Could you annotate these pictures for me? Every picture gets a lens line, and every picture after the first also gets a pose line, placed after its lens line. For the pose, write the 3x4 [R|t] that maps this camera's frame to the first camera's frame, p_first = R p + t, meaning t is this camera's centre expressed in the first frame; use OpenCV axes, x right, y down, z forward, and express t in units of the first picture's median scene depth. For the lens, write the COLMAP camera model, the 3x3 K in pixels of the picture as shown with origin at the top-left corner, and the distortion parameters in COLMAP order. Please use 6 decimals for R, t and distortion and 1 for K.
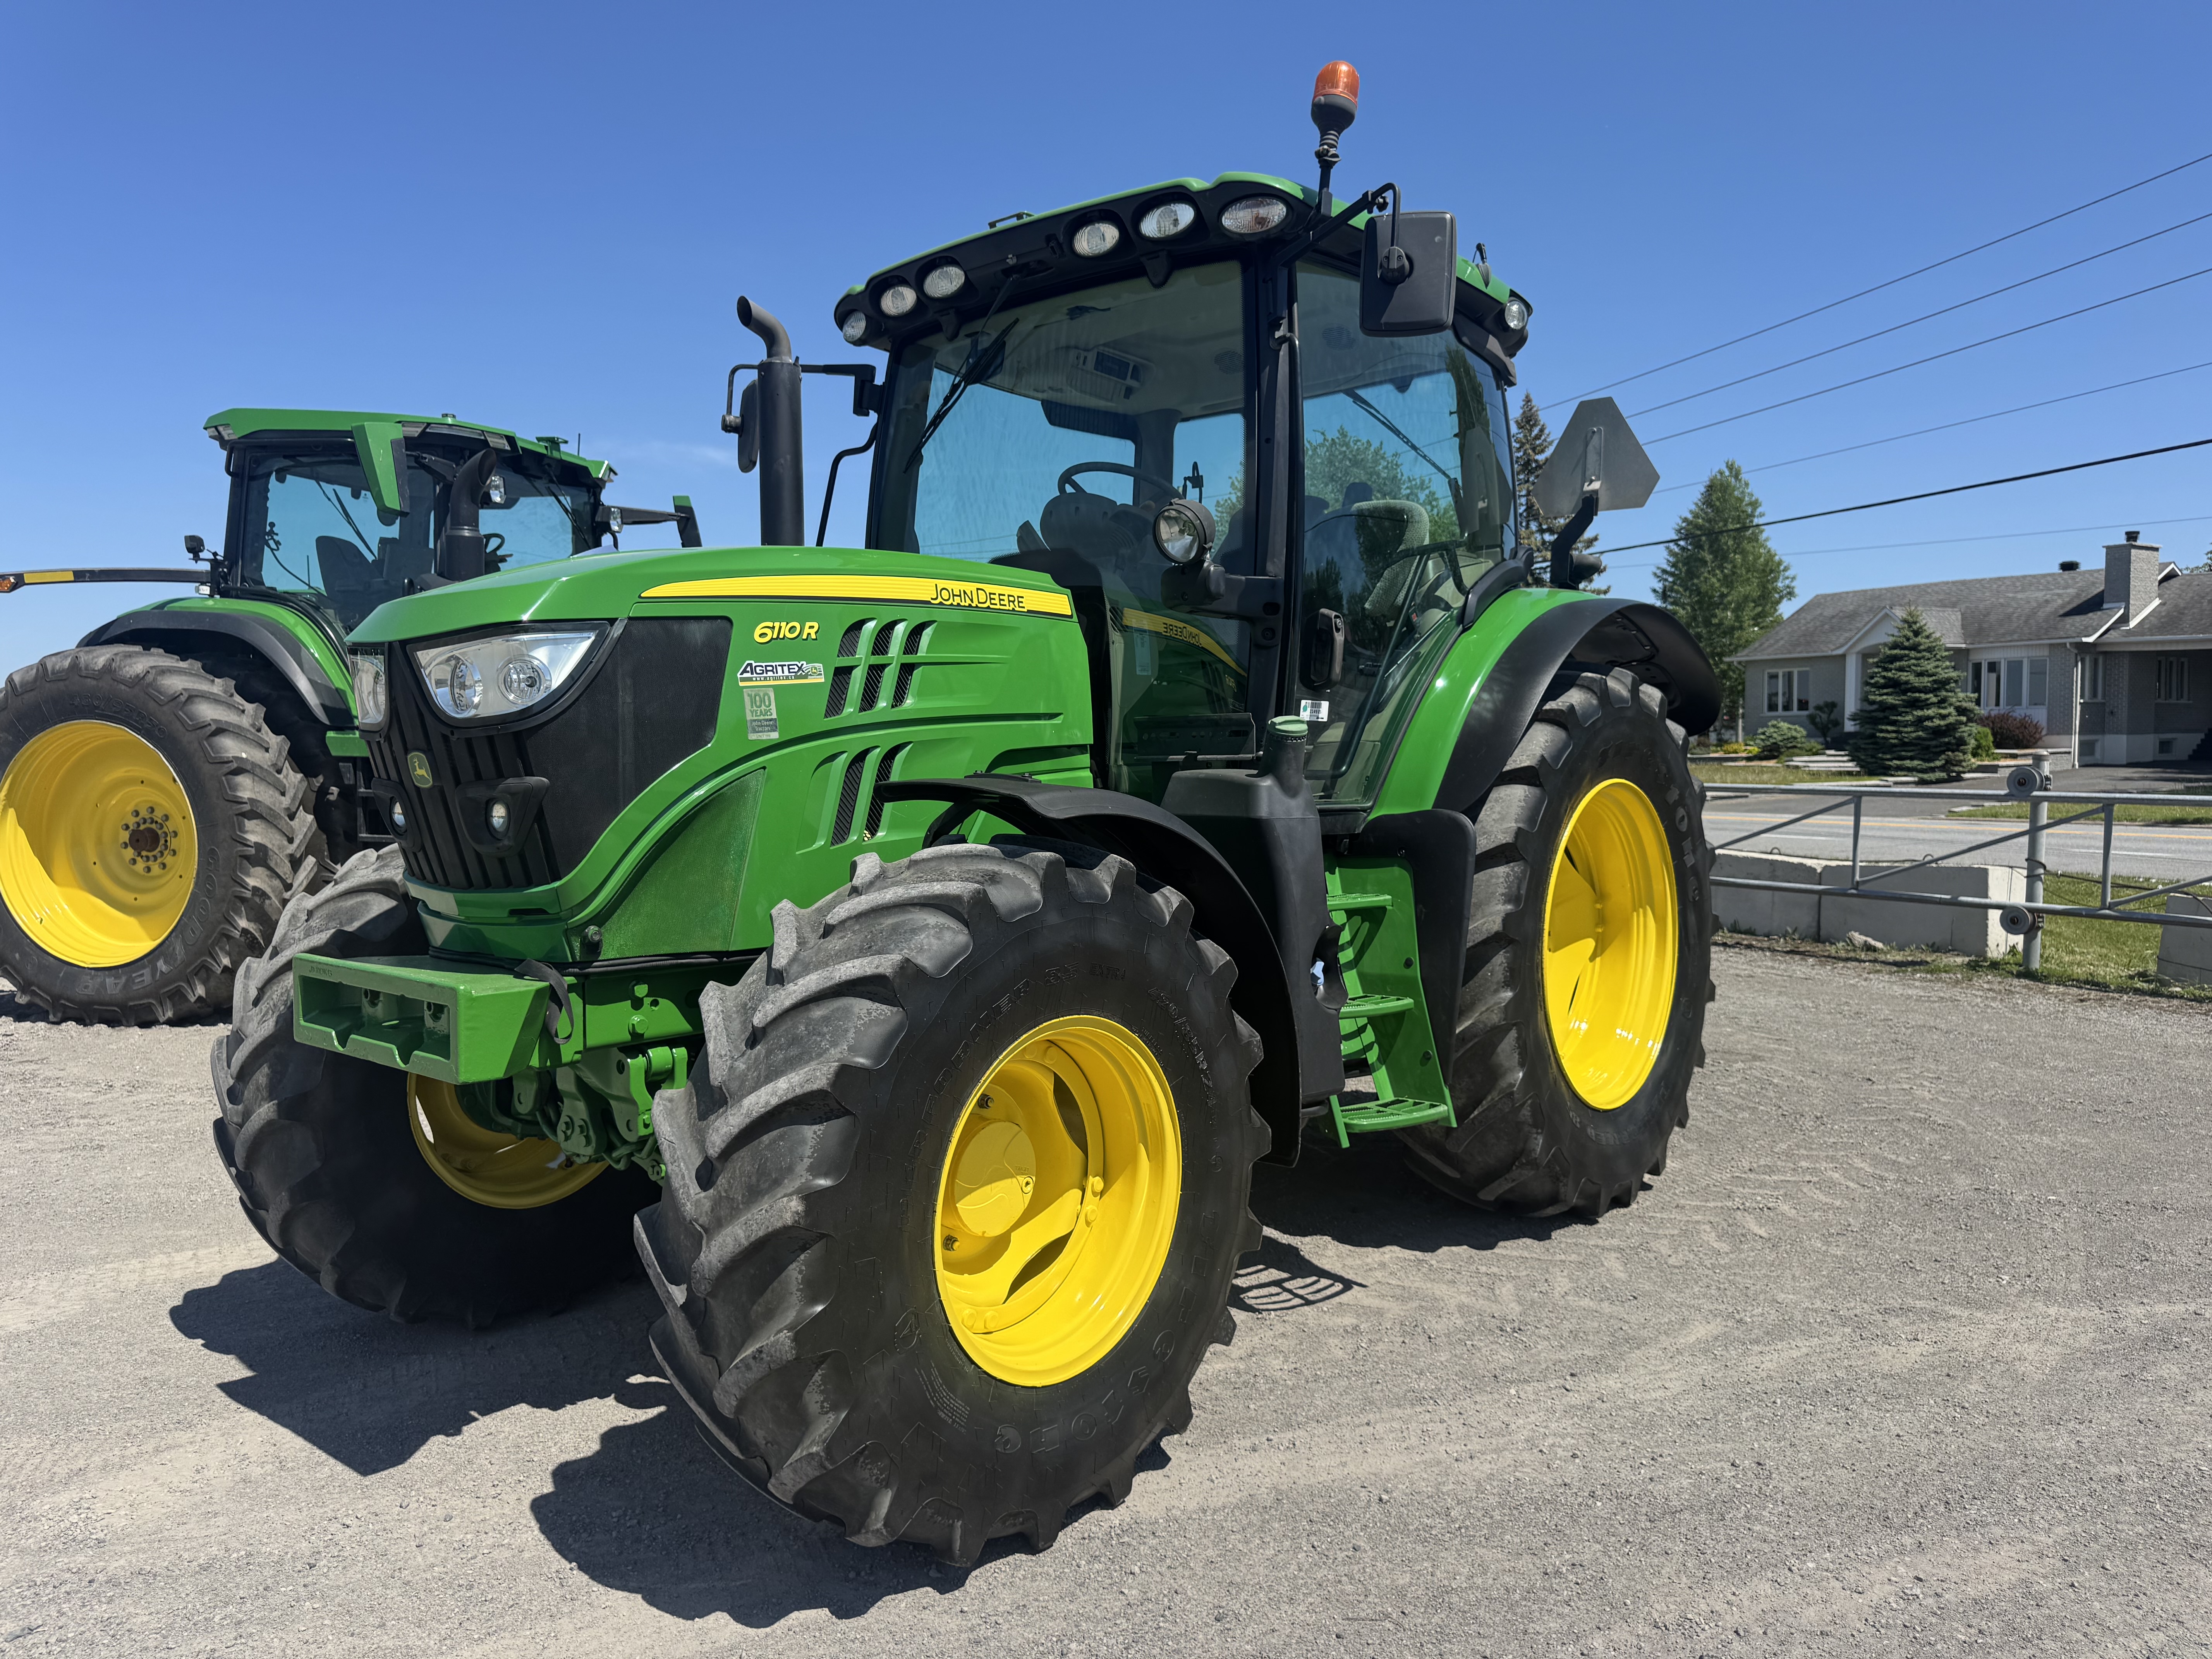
lens RADIAL K [[1543.7, 0, 1111.9], [0, 1543.7, 823.2], [0, 0, 1]] dist [-0.025101, 0.001372]
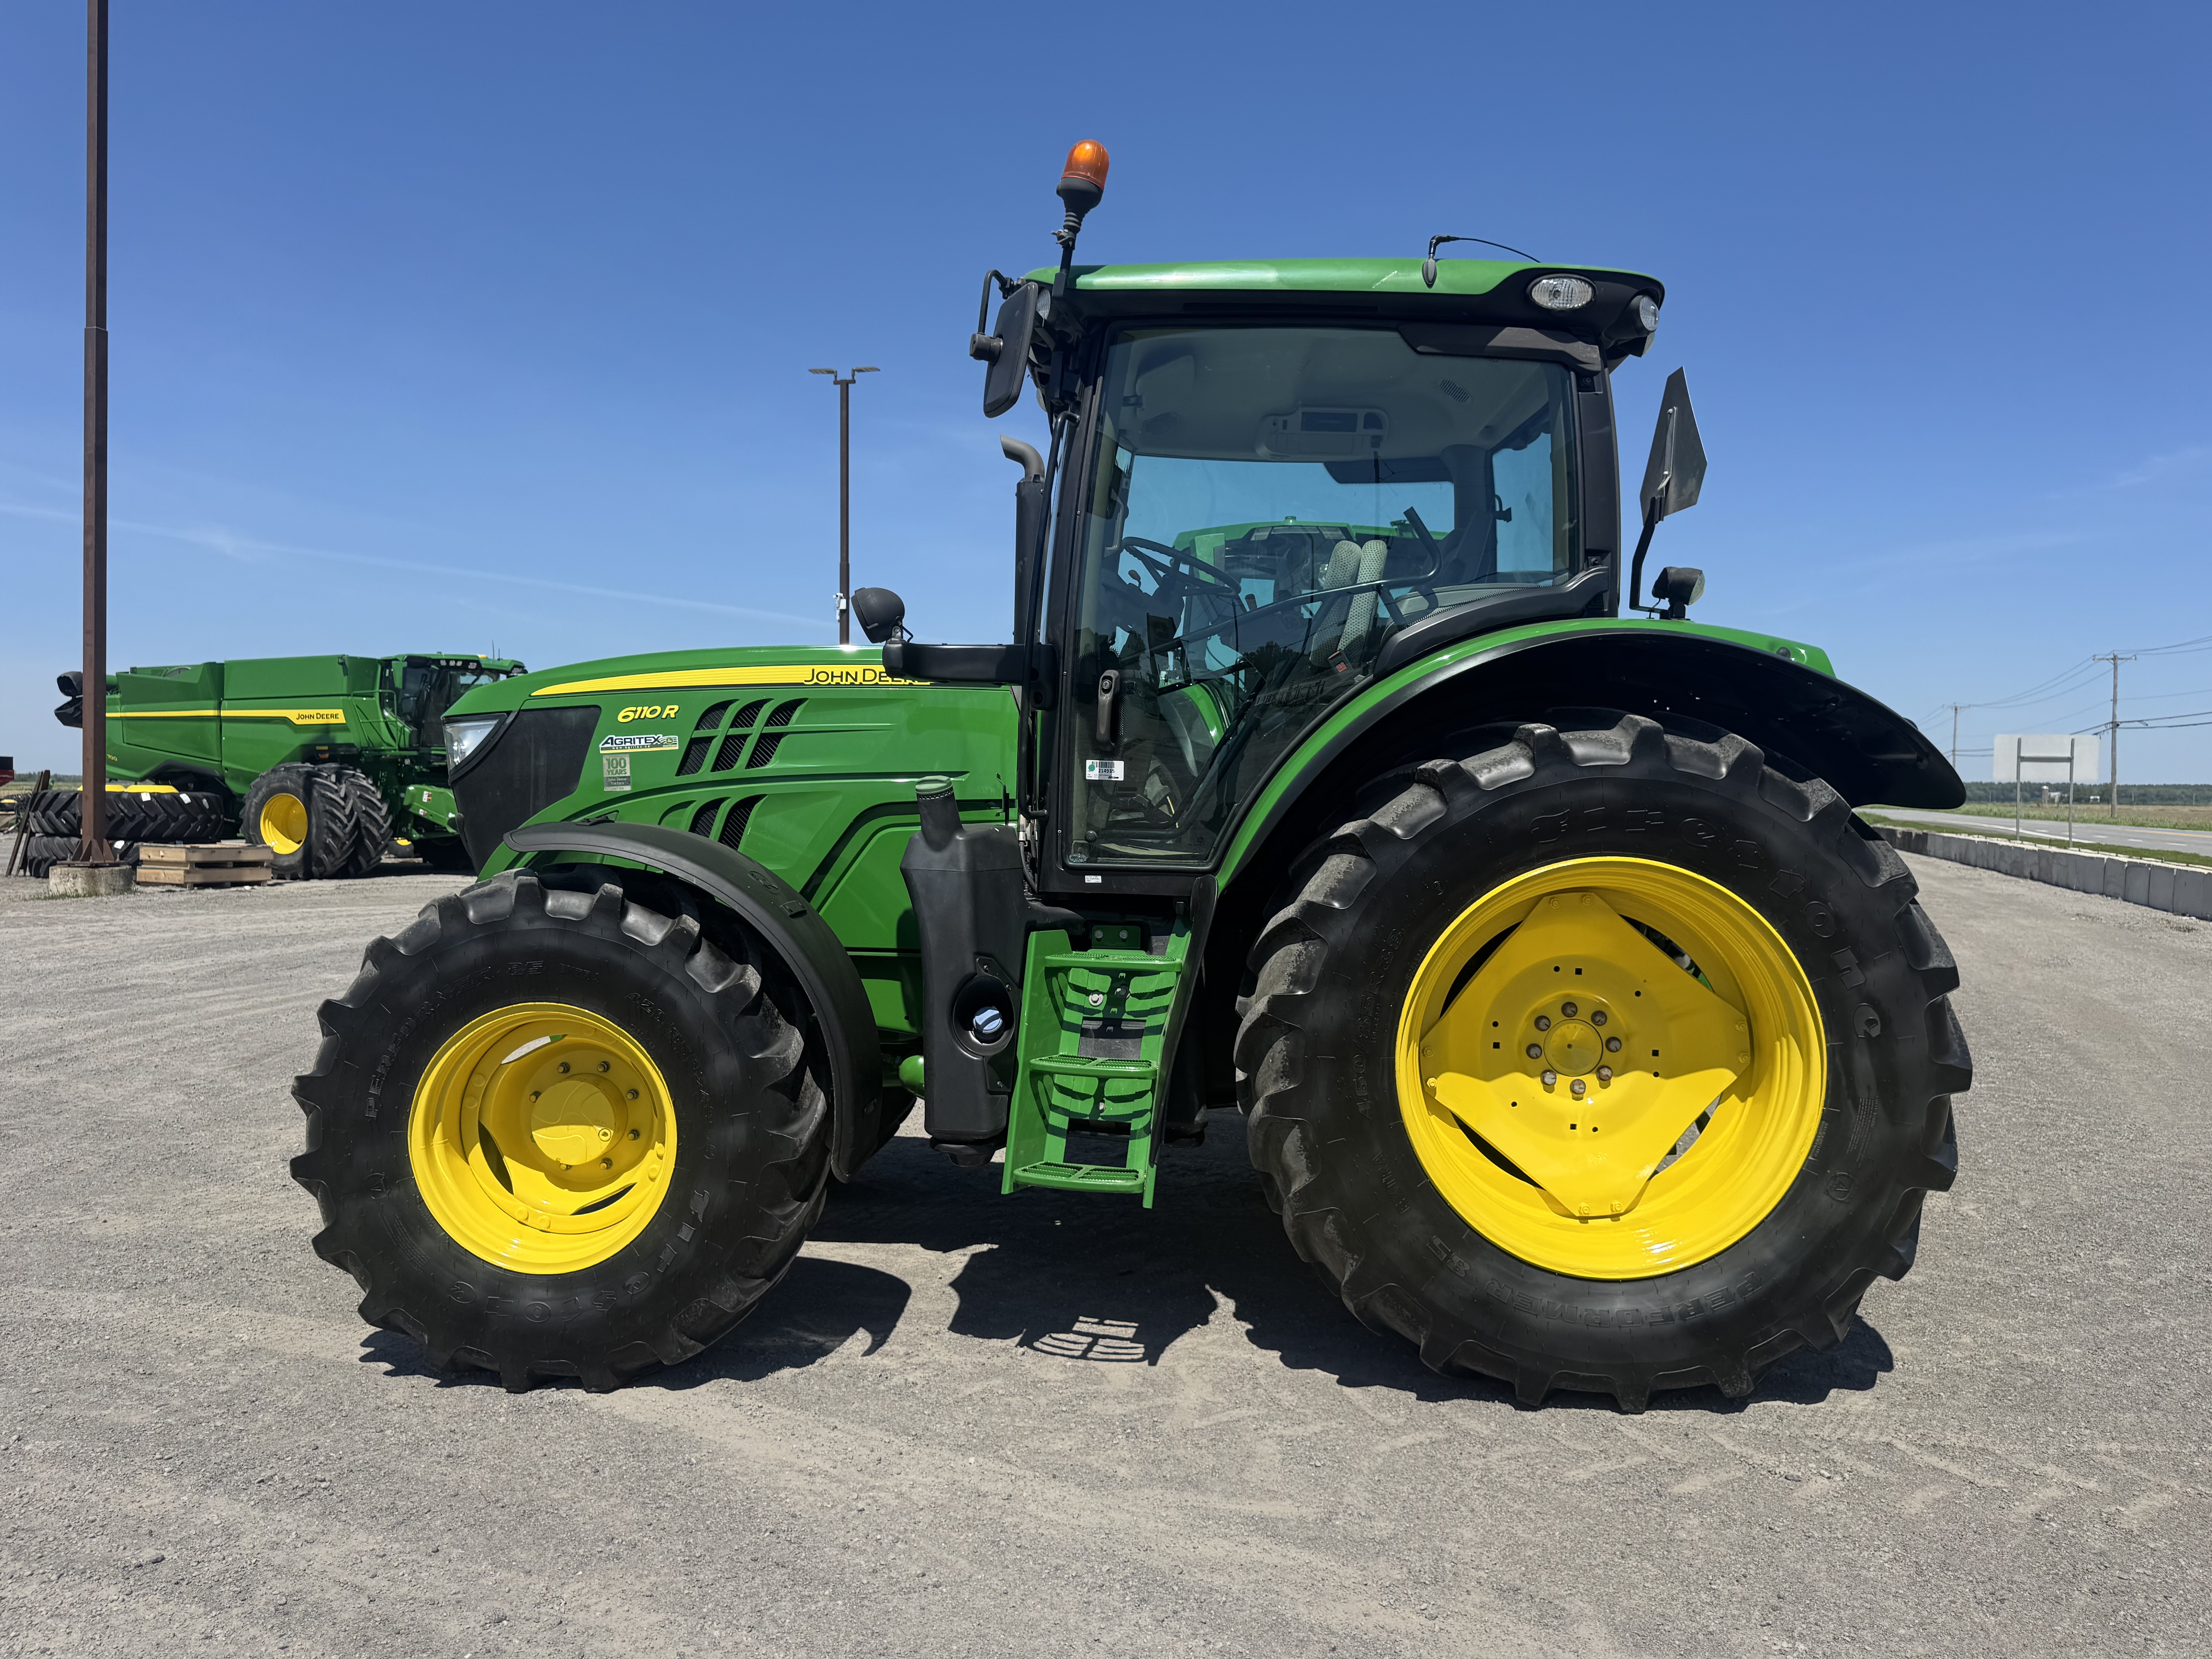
lens RADIAL K [[1543.7, 0, 1111.9], [0, 1543.7, 823.2], [0, 0, 1]] dist [-0.025101, 0.001372]
pose [[0.642844, 0.027887, -0.765489, 1.072246], [-0.053503, 0.998531, -0.008554, -0.035100], [0.764126, 0.046455, 0.643392, 0.417107]]
